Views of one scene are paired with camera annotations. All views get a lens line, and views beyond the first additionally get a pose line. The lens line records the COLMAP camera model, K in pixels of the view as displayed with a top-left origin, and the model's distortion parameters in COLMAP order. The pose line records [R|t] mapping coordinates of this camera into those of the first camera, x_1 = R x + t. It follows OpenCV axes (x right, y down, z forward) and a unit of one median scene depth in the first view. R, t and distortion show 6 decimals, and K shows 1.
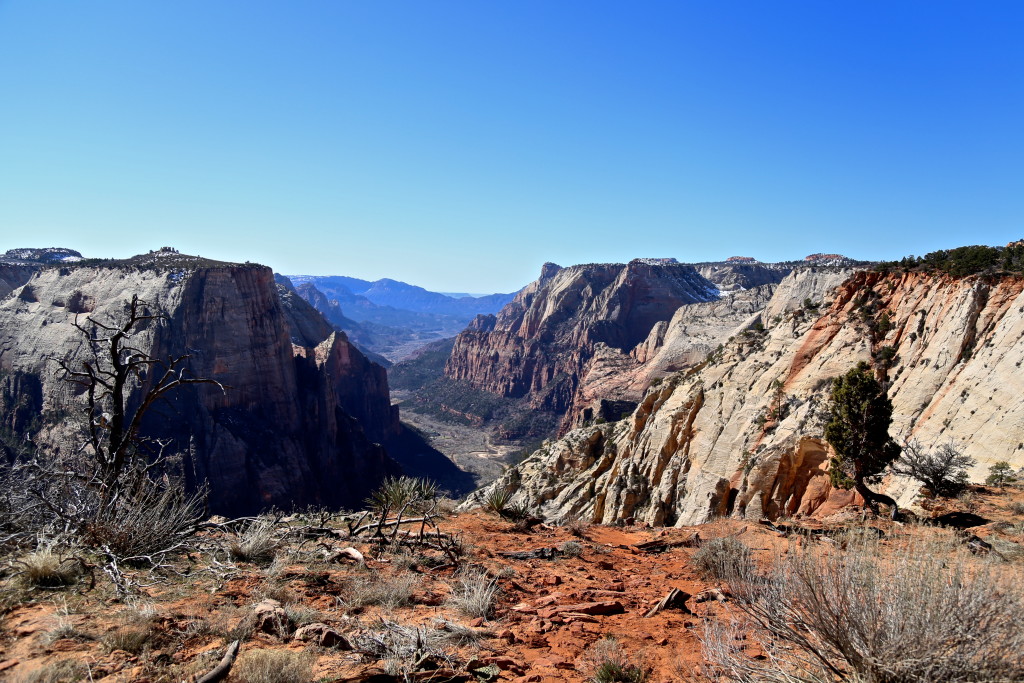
lens RADIAL K [[871.2, 0, 514.2], [0, 871.2, 341.0], [0, 0, 1]] dist [-0.035905, 0.002154]
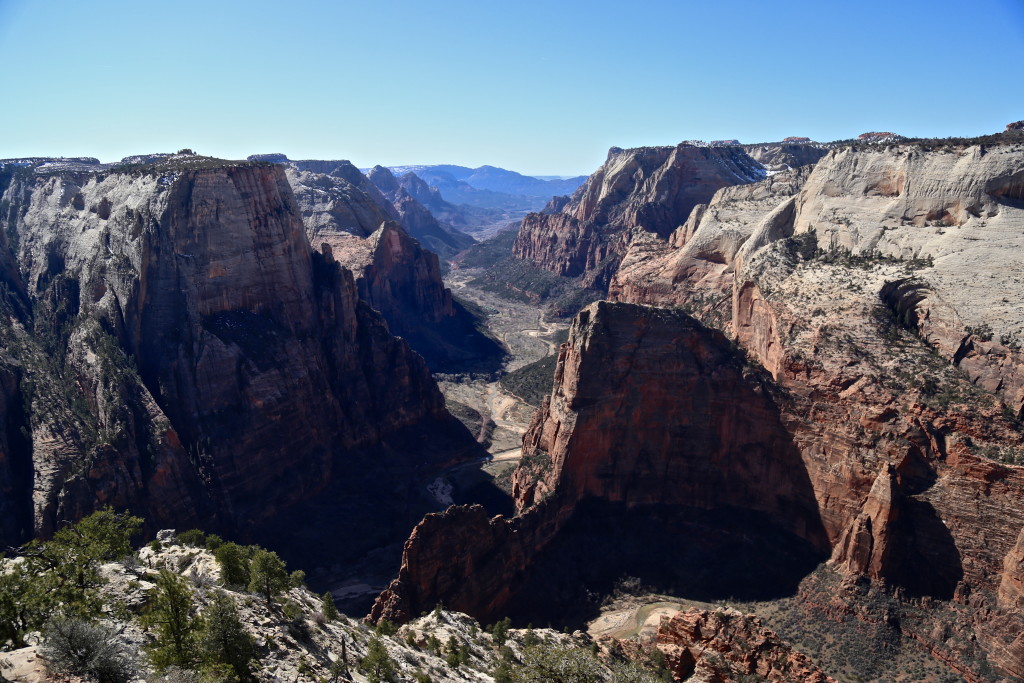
lens RADIAL K [[707.4, 0, 520.3], [0, 707.4, 341.4], [0, 0, 1]] dist [-0.103592, 0.049452]
pose [[0.991369, -0.000605, -0.131100, 0.073779], [0.023791, 0.984216, 0.175363, -0.014407], [0.128924, -0.176968, 0.975736, 0.172469]]
